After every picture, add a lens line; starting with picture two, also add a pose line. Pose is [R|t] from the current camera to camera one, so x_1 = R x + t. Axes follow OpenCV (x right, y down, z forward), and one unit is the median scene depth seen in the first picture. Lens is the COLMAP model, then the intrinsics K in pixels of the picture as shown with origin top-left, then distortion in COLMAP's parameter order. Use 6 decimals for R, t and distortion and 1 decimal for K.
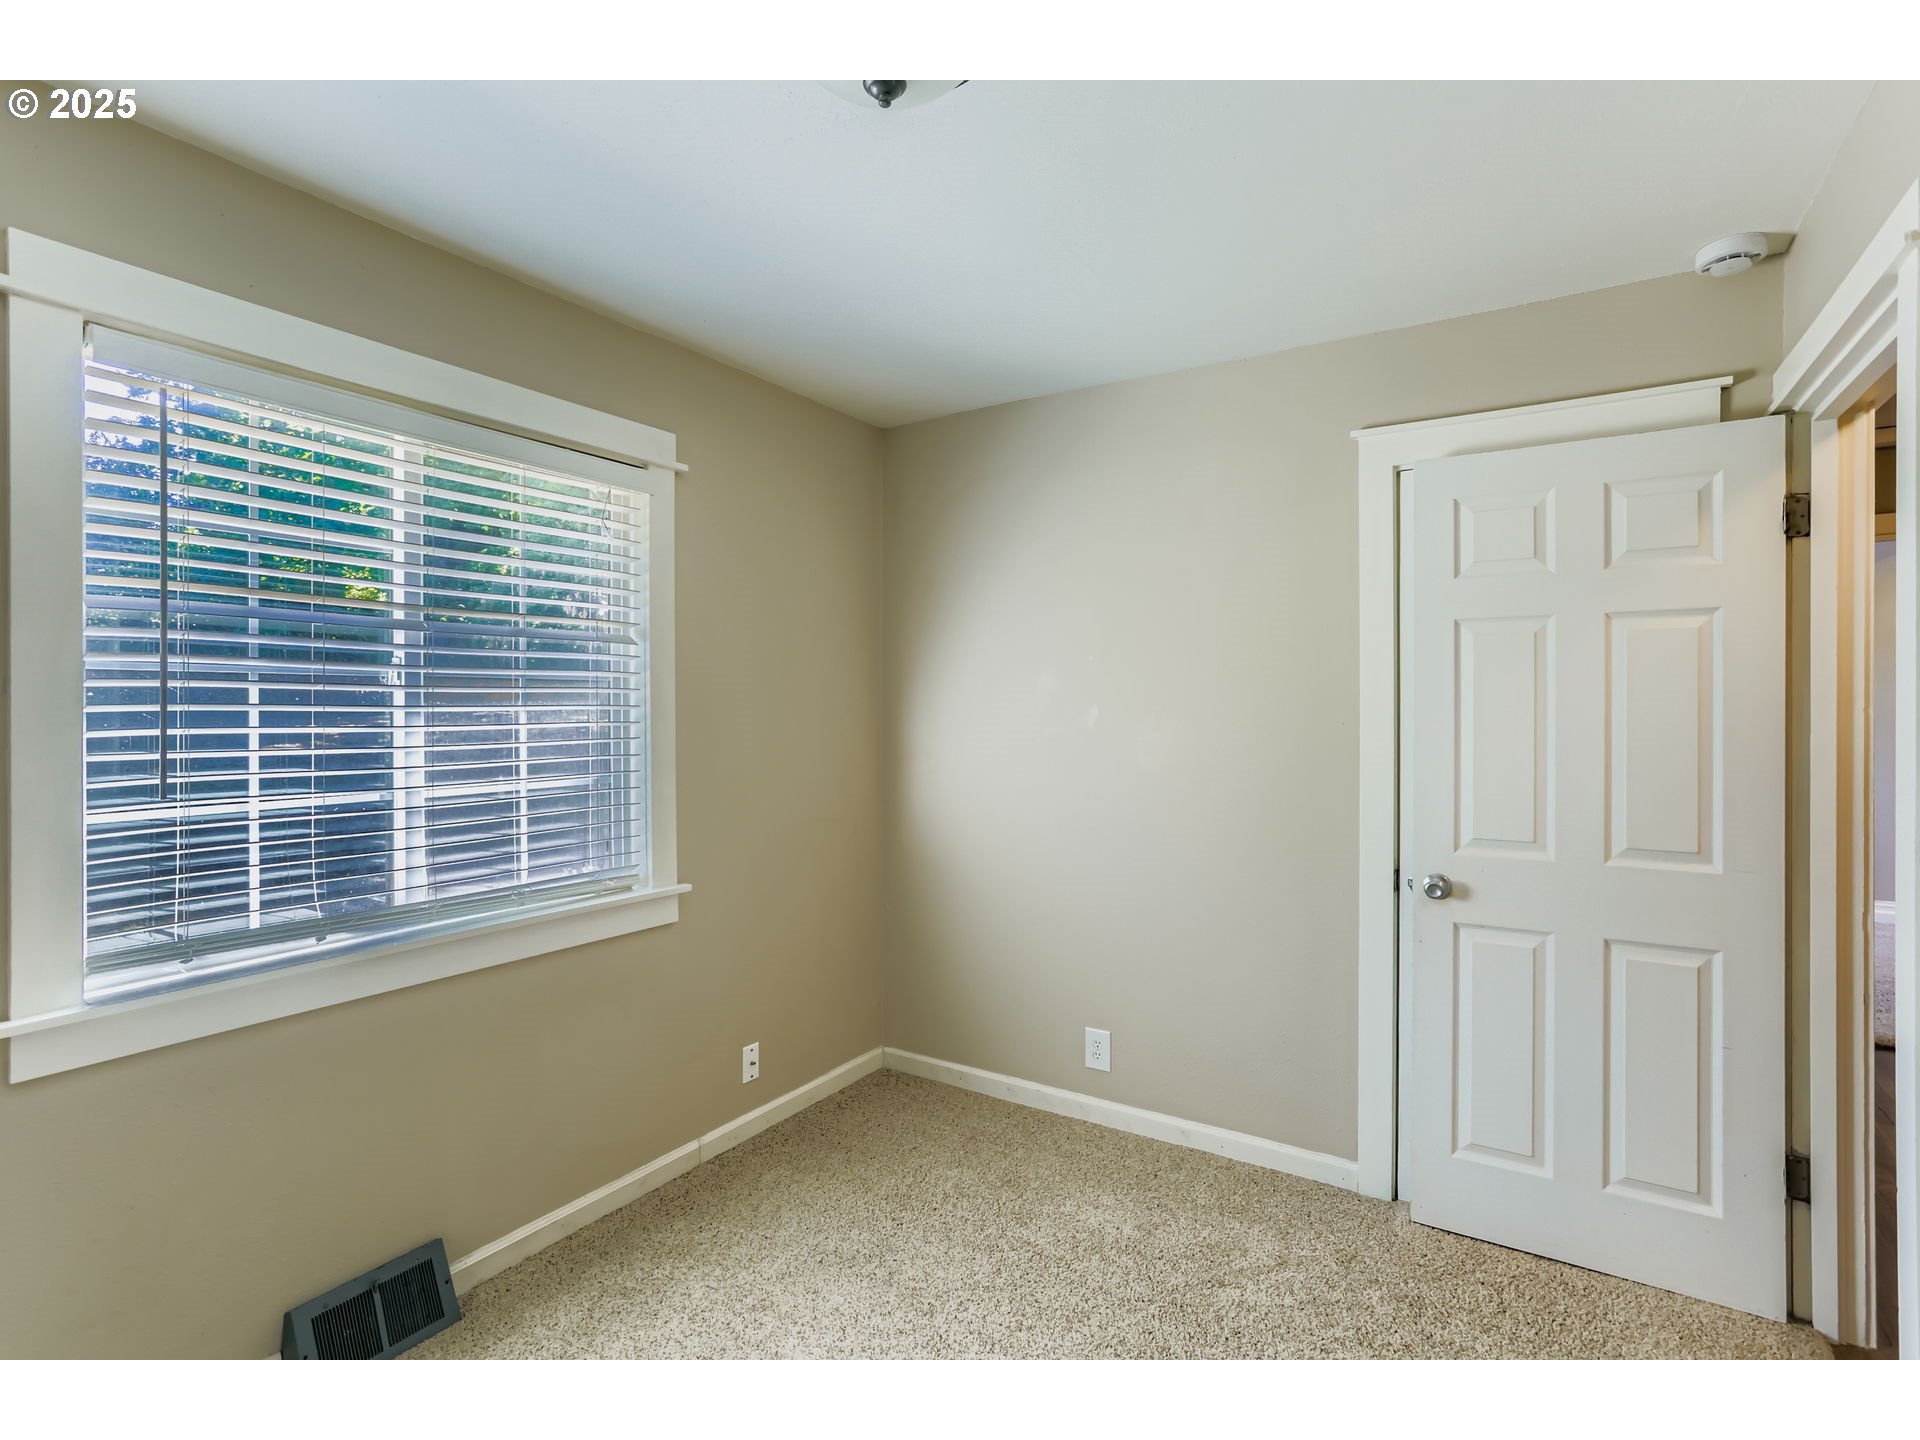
lens RADIAL K [[907.3, 0, 965.2], [0, 907.3, 709.9], [0, 0, 1]] dist [-0.025966, 0.011220]
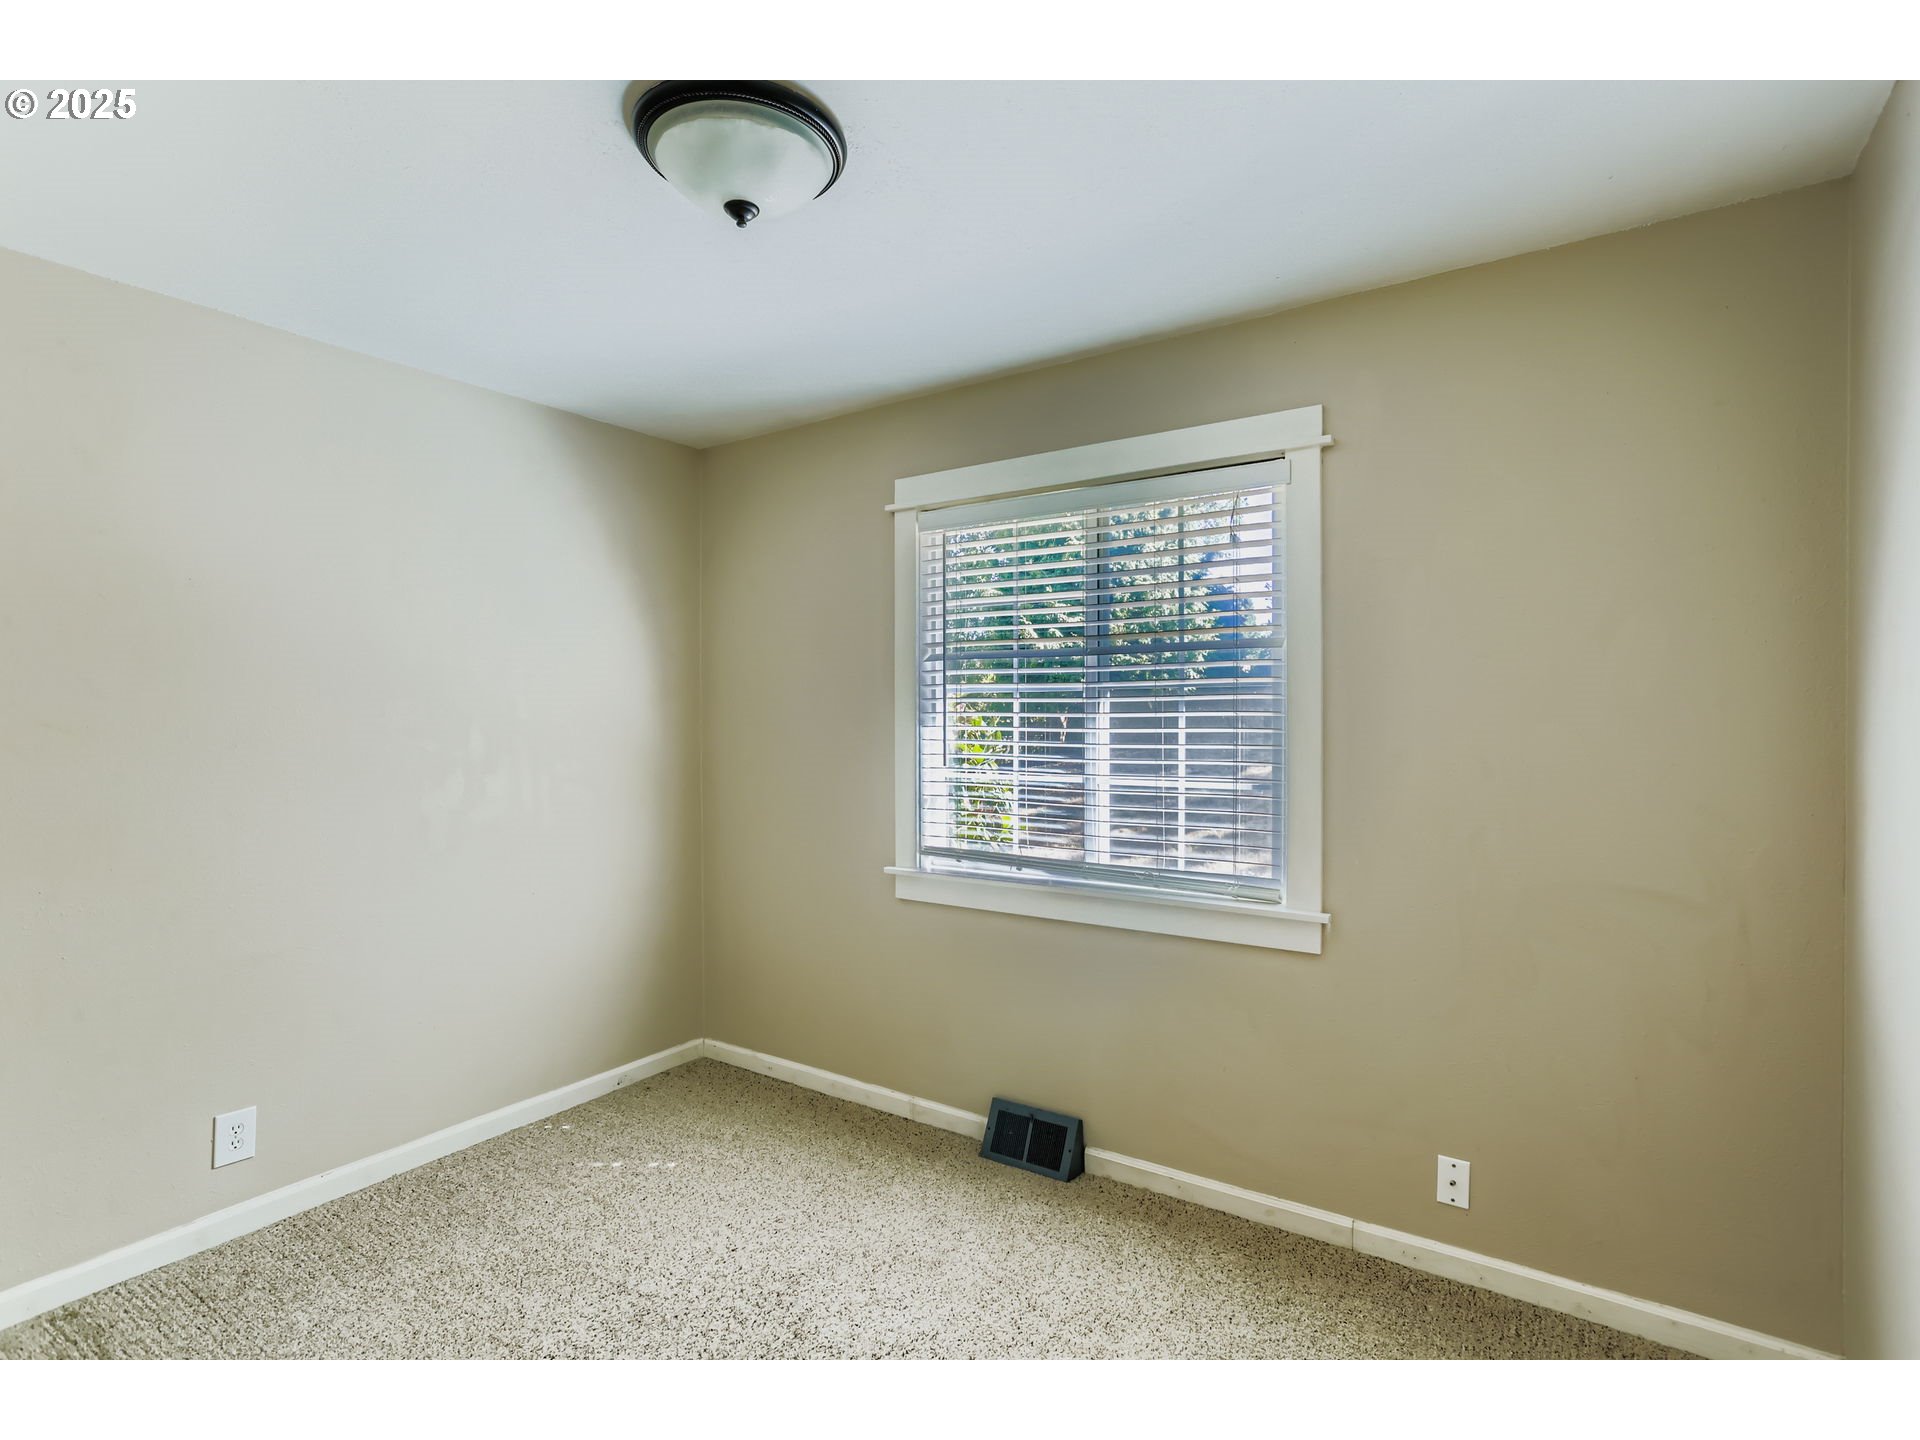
lens RADIAL K [[926.6, 0, 944.7], [0, 926.6, 716.0], [0, 0, 1]] dist [-0.042452, 0.034258]
pose [[-0.025618, 0.005639, -0.999656, 0.714950], [0.005282, 0.999971, 0.005505, -0.008092], [0.999658, -0.005139, -0.025647, 0.791981]]
